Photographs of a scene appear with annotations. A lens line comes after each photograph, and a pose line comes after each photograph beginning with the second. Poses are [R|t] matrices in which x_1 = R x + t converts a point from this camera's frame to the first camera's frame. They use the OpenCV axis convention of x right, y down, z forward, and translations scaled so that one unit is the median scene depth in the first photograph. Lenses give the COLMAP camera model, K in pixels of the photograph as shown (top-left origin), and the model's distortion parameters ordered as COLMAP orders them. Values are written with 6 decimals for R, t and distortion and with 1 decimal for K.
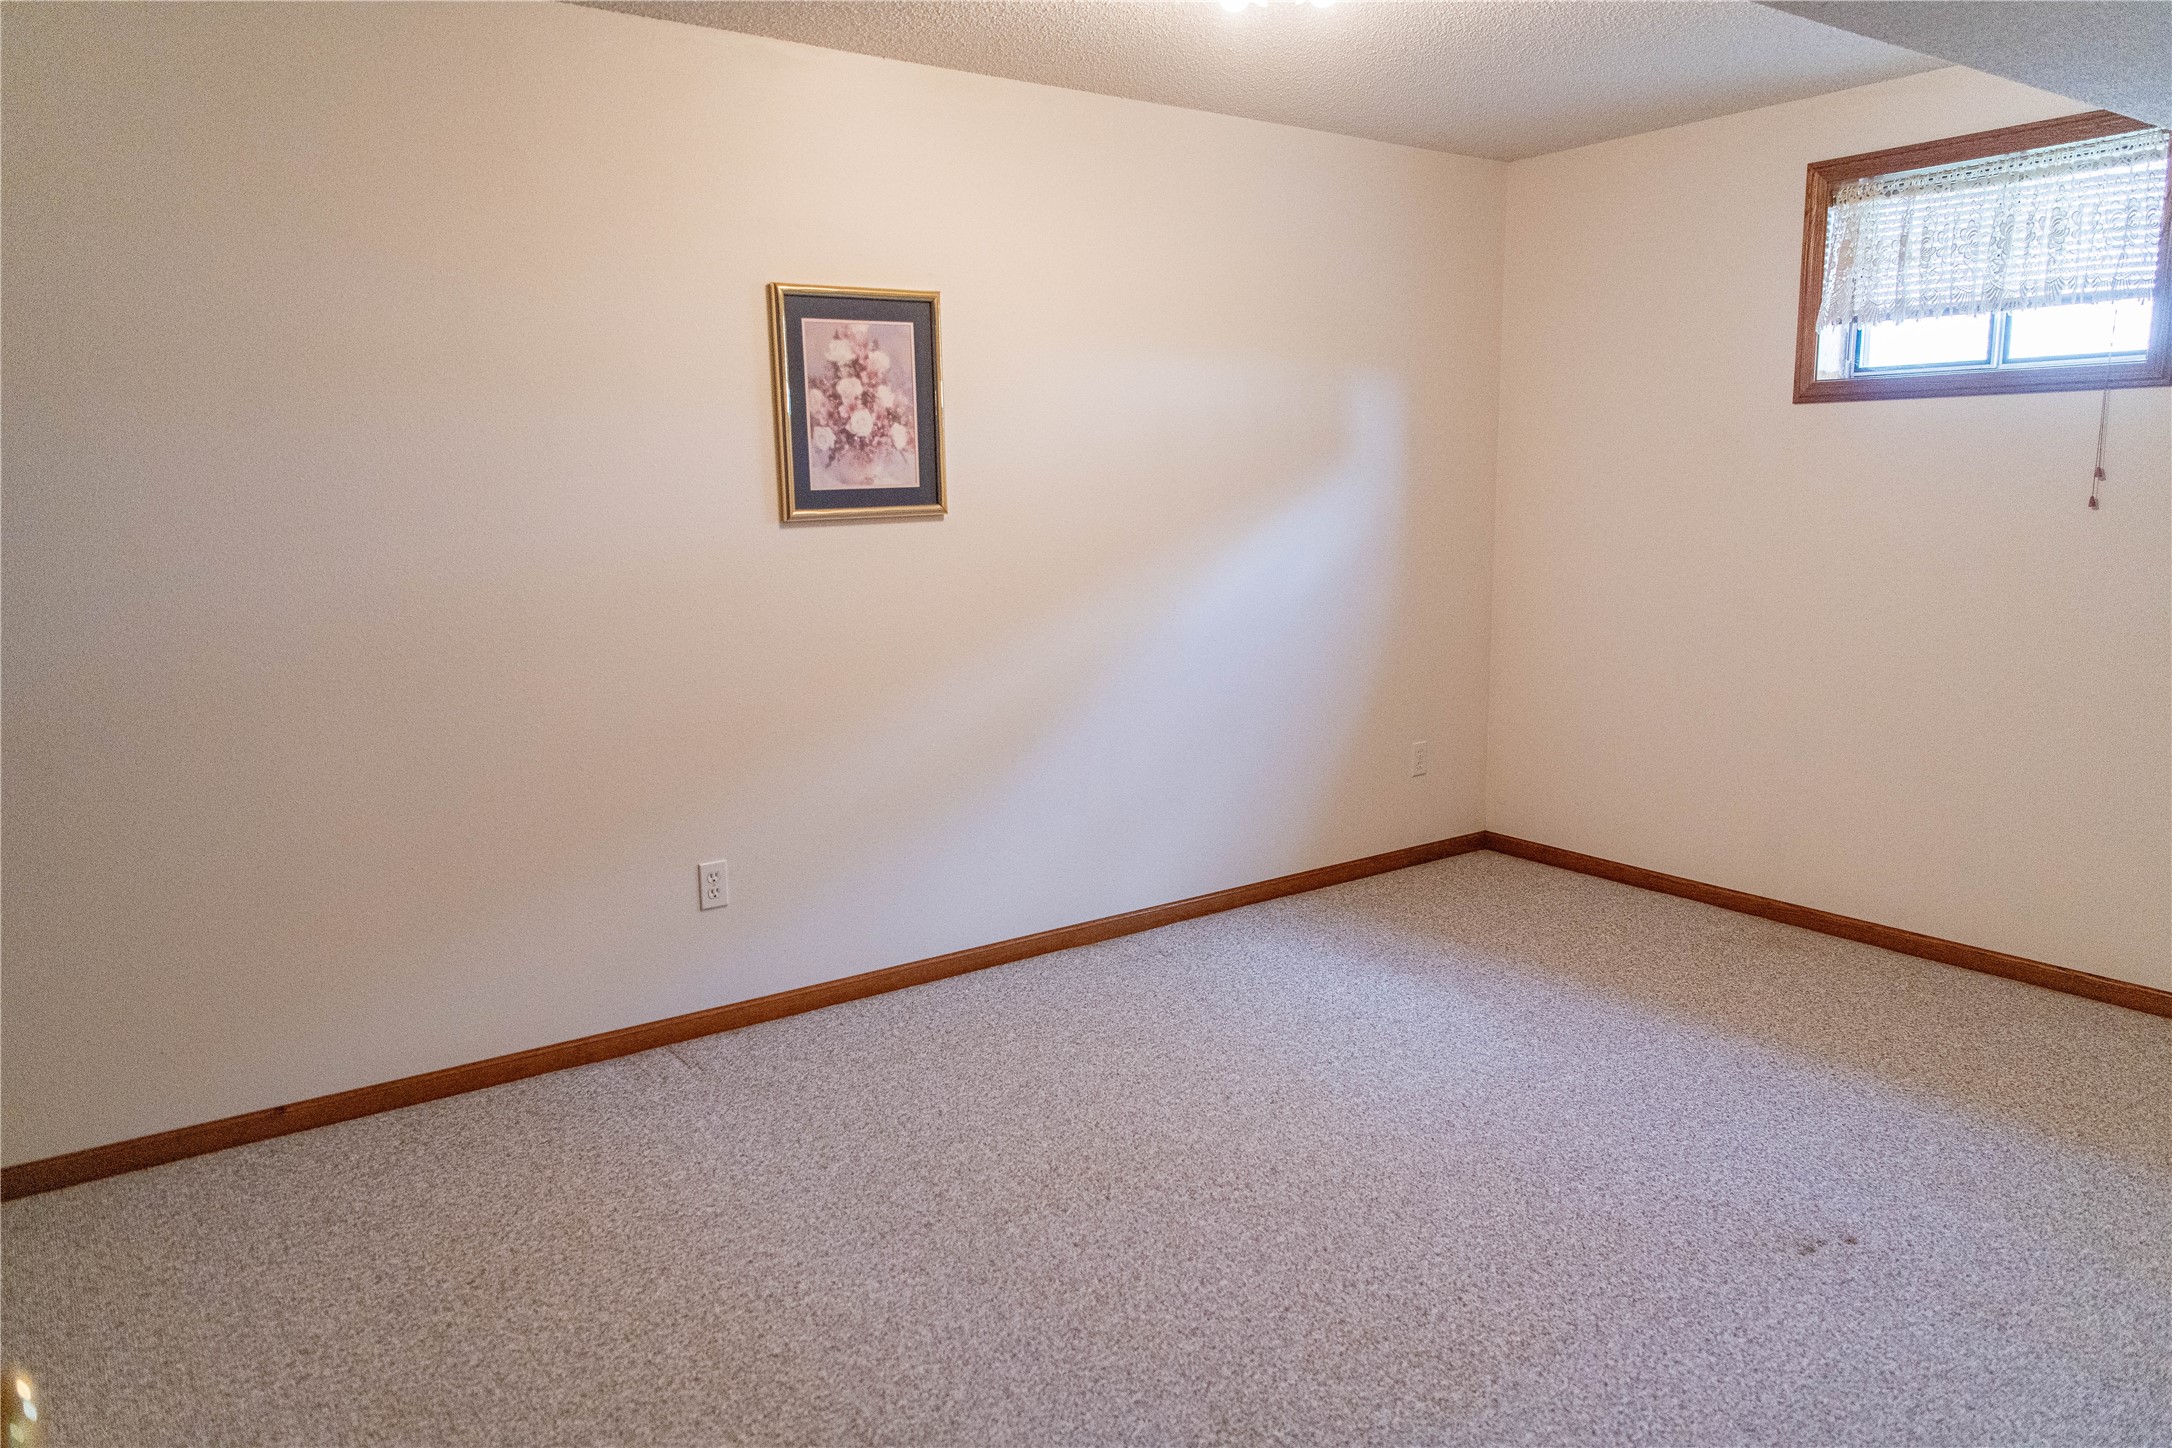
lens RADIAL K [[1499.7, 0, 1086.0], [0, 1499.7, 724.0], [0, 0, 1]] dist [-0.002259, 0.001704]
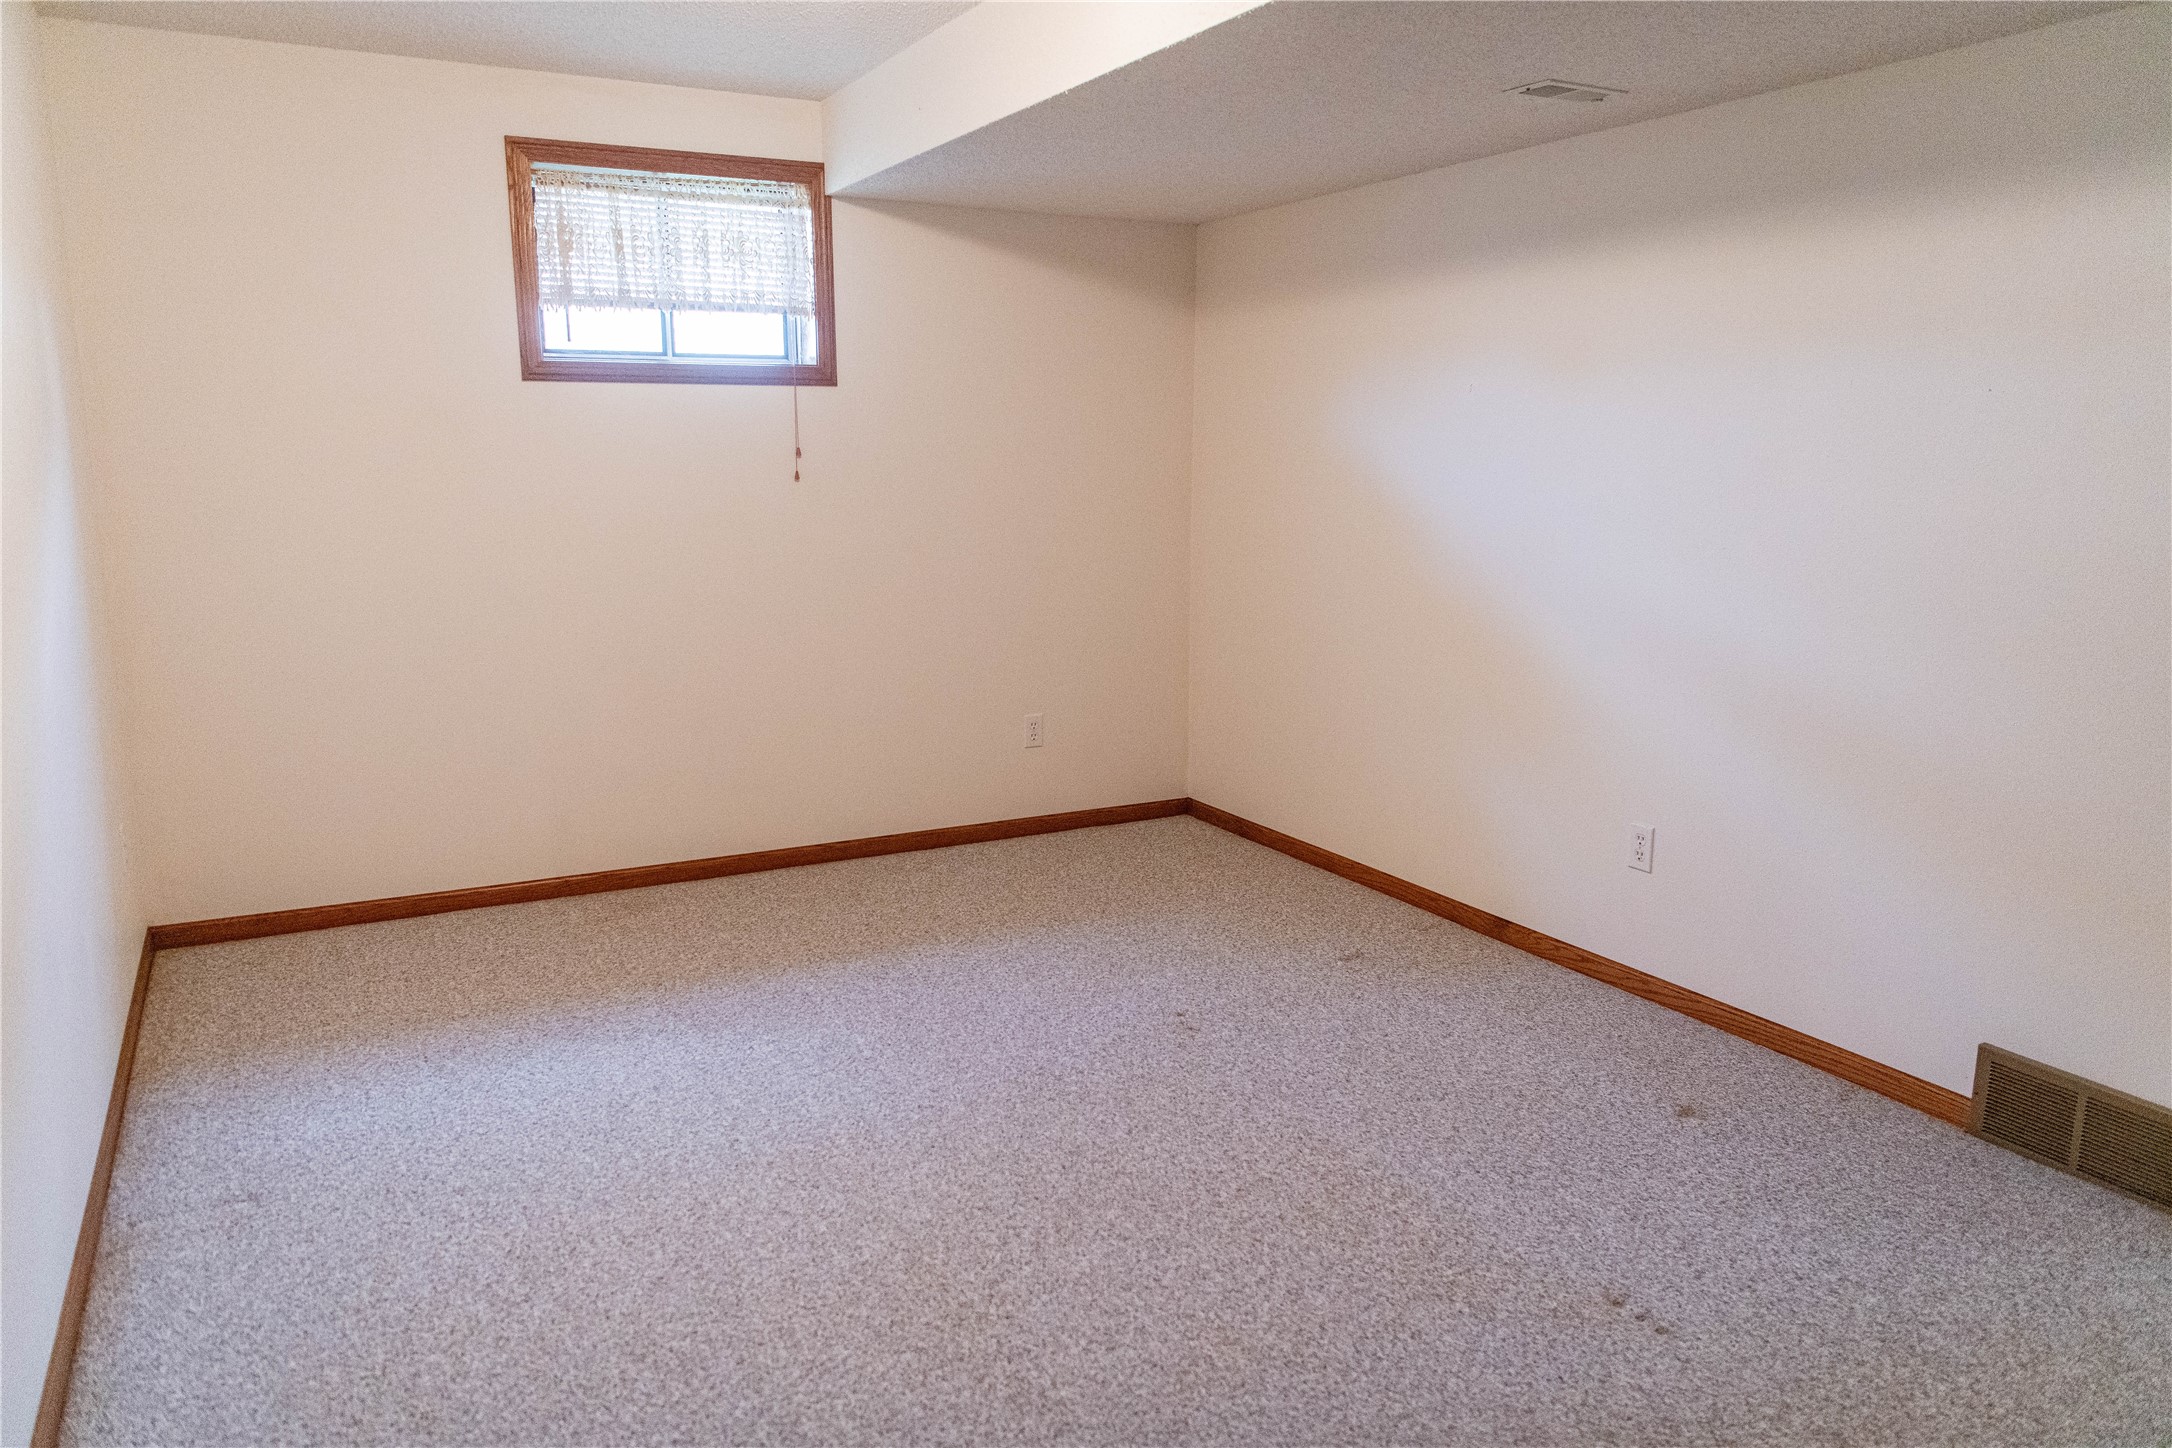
lens RADIAL K [[1499.7, 0, 1086.0], [0, 1499.7, 724.0], [0, 0, 1]] dist [-0.002259, 0.001704]
pose [[0.130125, -0.170789, 0.976677, -0.511125], [0.162584, 0.975394, 0.148903, -0.084160], [-0.978077, 0.139416, 0.154691, 0.544264]]
